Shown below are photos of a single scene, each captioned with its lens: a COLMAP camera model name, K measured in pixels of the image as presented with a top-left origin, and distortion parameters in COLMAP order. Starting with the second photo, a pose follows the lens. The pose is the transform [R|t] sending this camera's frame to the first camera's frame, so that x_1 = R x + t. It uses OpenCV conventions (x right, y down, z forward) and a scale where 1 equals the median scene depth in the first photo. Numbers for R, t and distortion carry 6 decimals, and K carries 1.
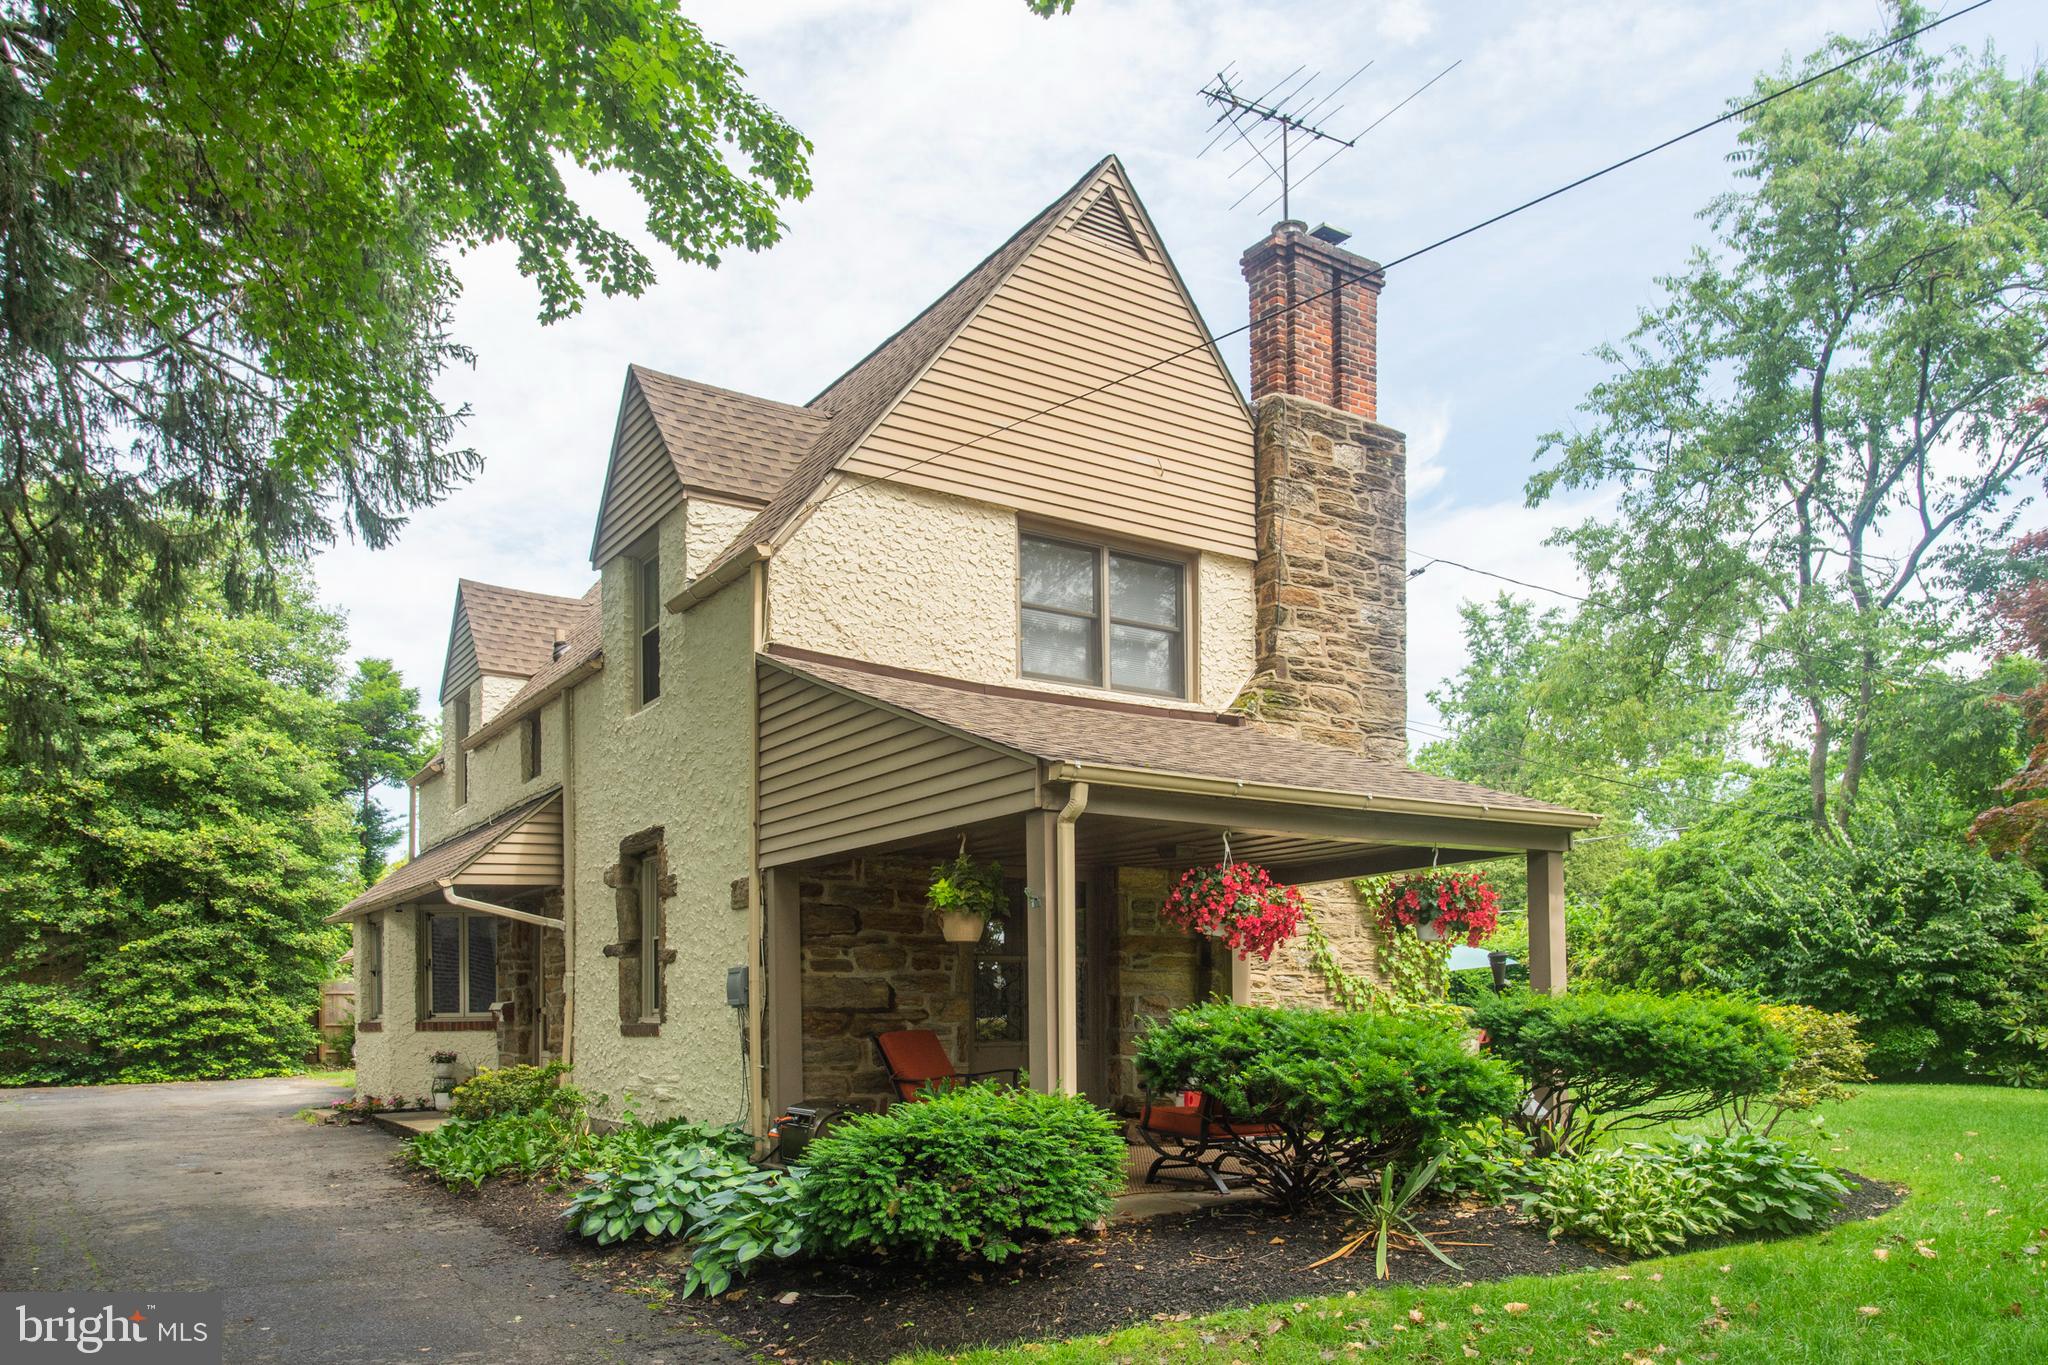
lens RADIAL K [[1433.6, 0, 1011.4], [0, 1433.6, 848.2], [0, 0, 1]] dist [0.010368, -0.000544]
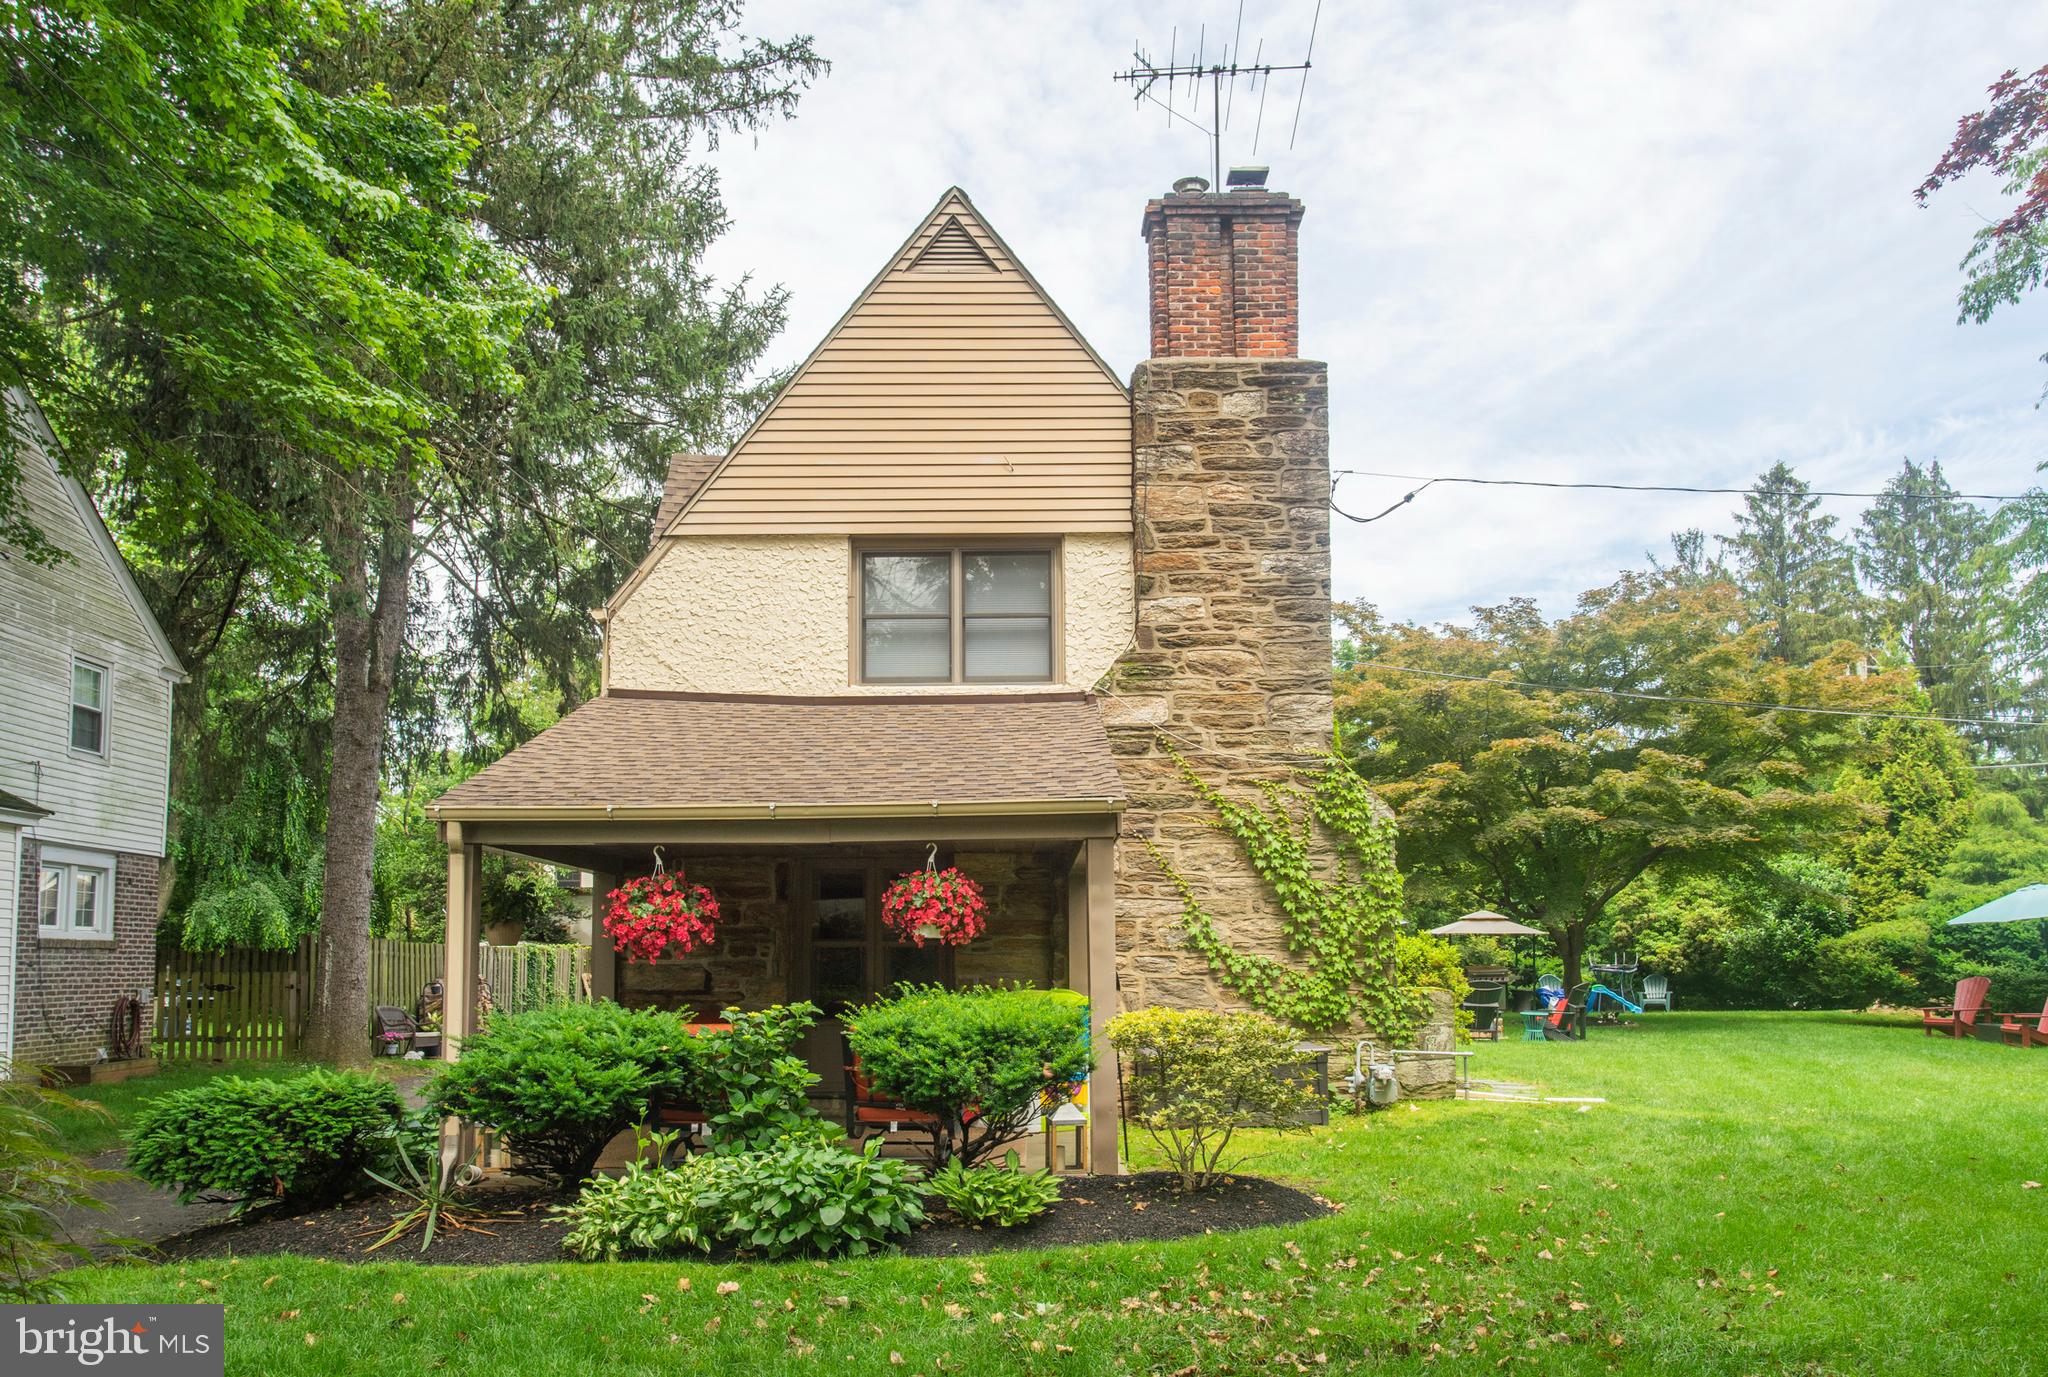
lens RADIAL K [[1487.6, 0, 1023.5], [0, 1487.6, 686.0], [0, 0, 1]] dist [-0.008116, -0.000762]
pose [[0.838116, -0.097541, -0.536700, 0.647804], [0.063236, 0.994623, -0.082013, -0.015207], [0.541814, 0.034798, 0.839778, 0.101815]]
